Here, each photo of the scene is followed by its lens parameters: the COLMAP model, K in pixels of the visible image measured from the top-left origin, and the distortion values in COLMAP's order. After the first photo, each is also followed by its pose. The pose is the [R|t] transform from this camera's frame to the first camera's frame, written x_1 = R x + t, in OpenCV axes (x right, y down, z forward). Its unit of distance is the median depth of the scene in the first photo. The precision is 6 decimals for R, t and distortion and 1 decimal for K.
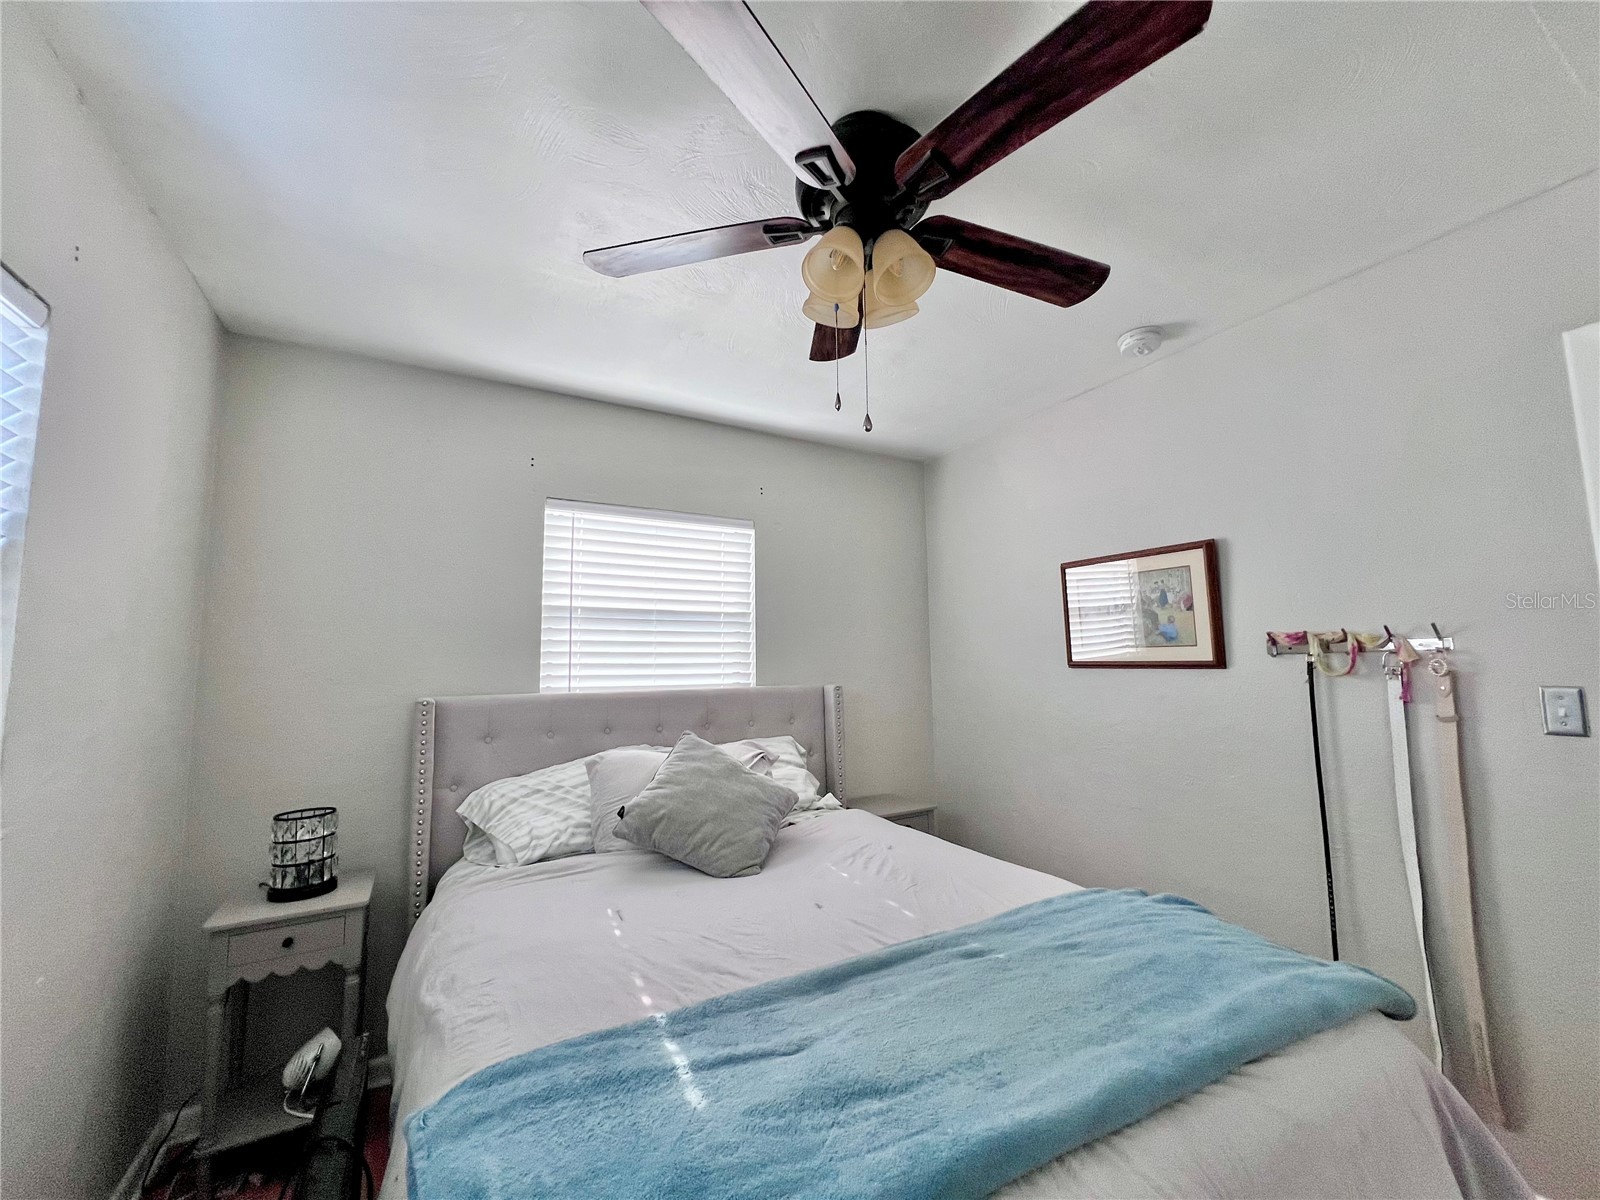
lens RADIAL K [[641.0, 0, 805.9], [0, 641.0, 604.0], [0, 0, 1]] dist [-0.001076, 0.000455]
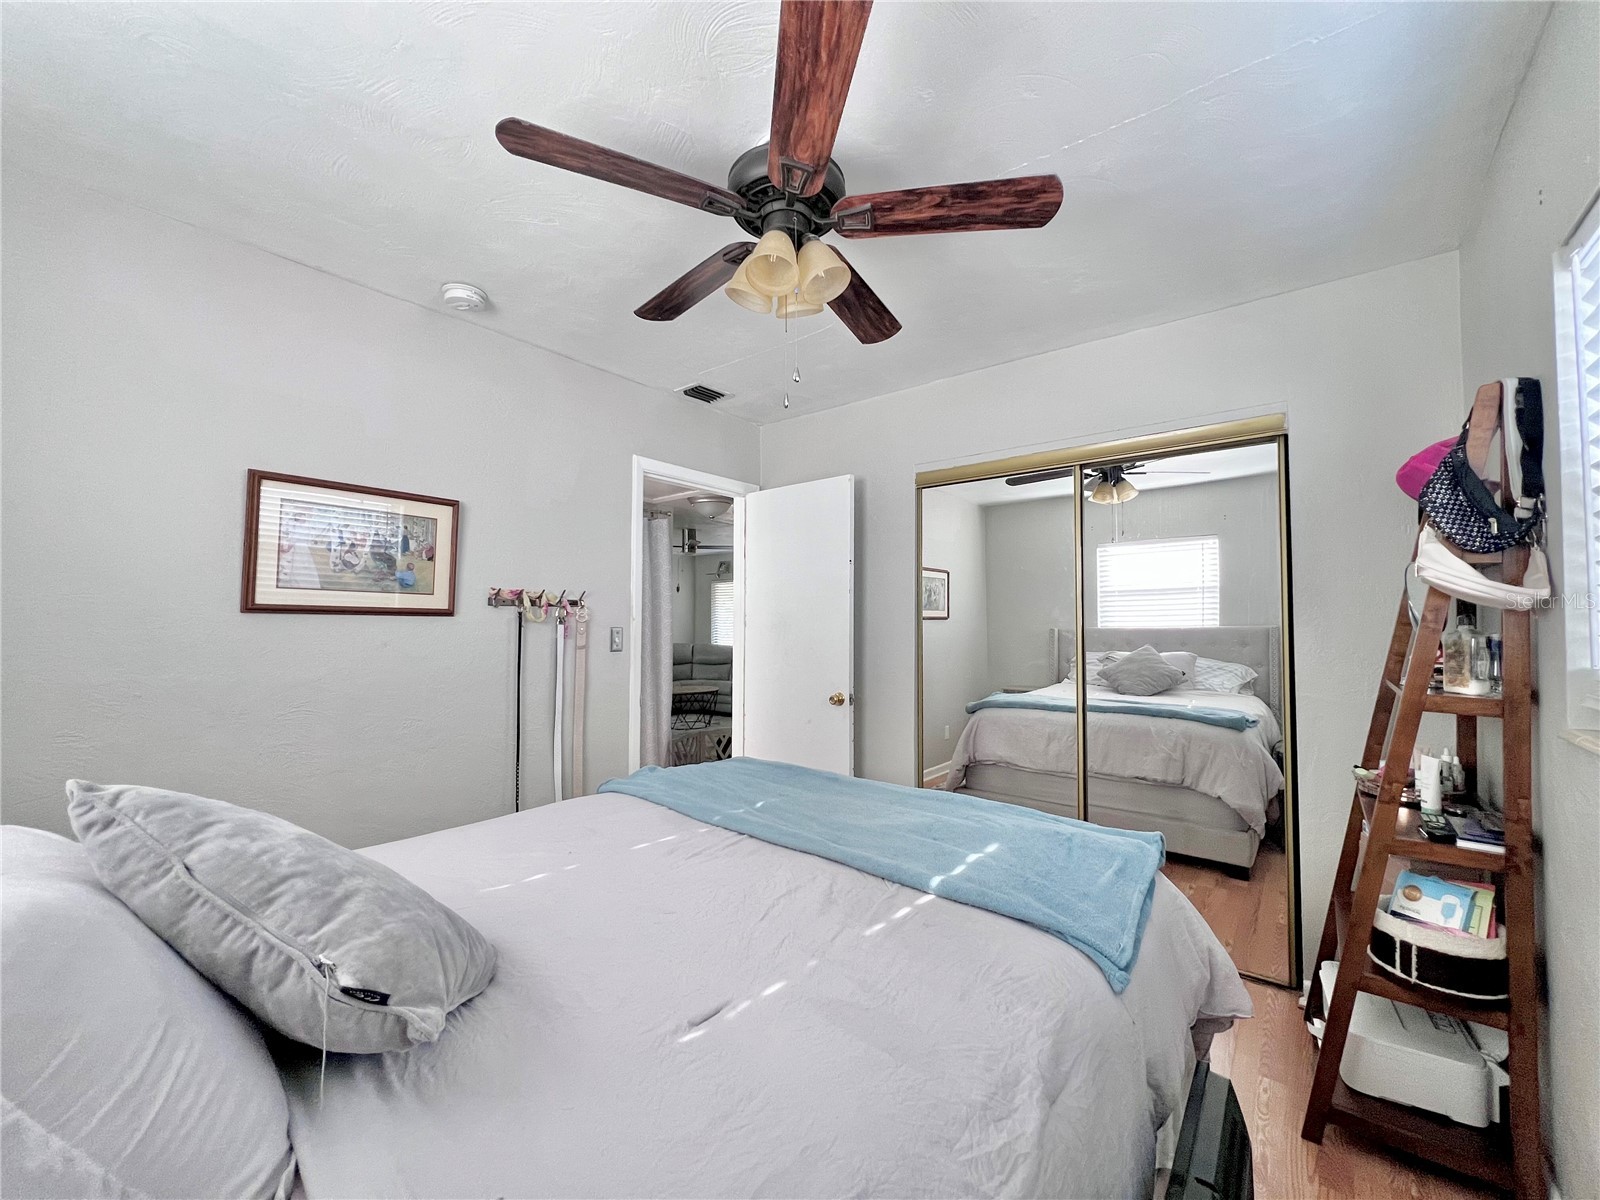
lens RADIAL K [[641.0, 0, 799.1], [0, 641.0, 600.3], [0, 0, 1]] dist [-0.001076, 0.000455]
pose [[-0.375118, 0.057277, 0.925206, -0.608638], [-0.085248, 0.991728, -0.095958, 0.125672], [-0.923049, -0.114868, -0.367133, 0.836465]]
